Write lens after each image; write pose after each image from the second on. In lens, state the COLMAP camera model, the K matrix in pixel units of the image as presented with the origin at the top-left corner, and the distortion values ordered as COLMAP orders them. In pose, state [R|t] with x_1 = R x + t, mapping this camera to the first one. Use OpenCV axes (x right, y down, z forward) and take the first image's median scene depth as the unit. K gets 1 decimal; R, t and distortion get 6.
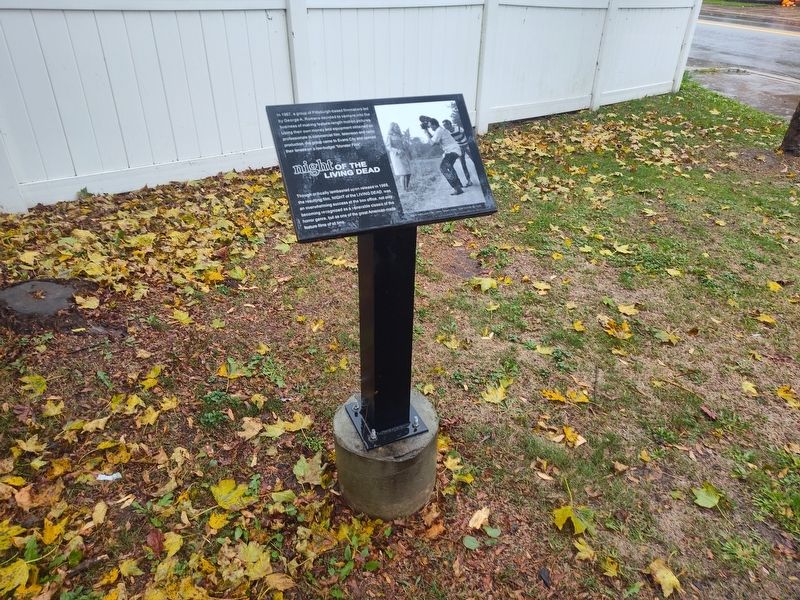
lens RADIAL K [[534.0, 0, 404.1], [0, 534.0, 304.0], [0, 0, 1]] dist [0.030162, -0.038484]
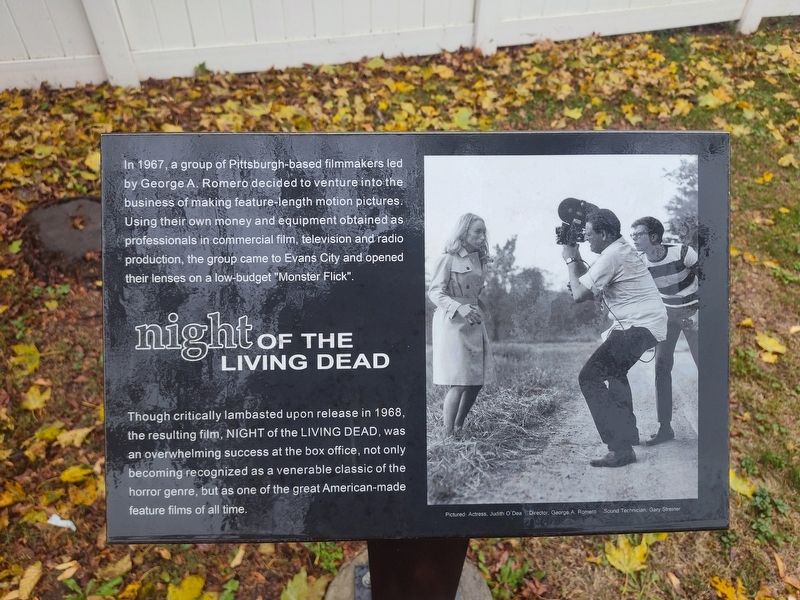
lens RADIAL K [[542.8, 0, 400.0], [0, 542.8, 300.0], [0, 0, 1]] dist [0.027188, -0.028830]
pose [[0.928847, 0.252450, -0.271132, 0.028005], [-0.186683, 0.951112, 0.246039, -0.236047], [0.319989, -0.177917, 0.930566, 0.433560]]
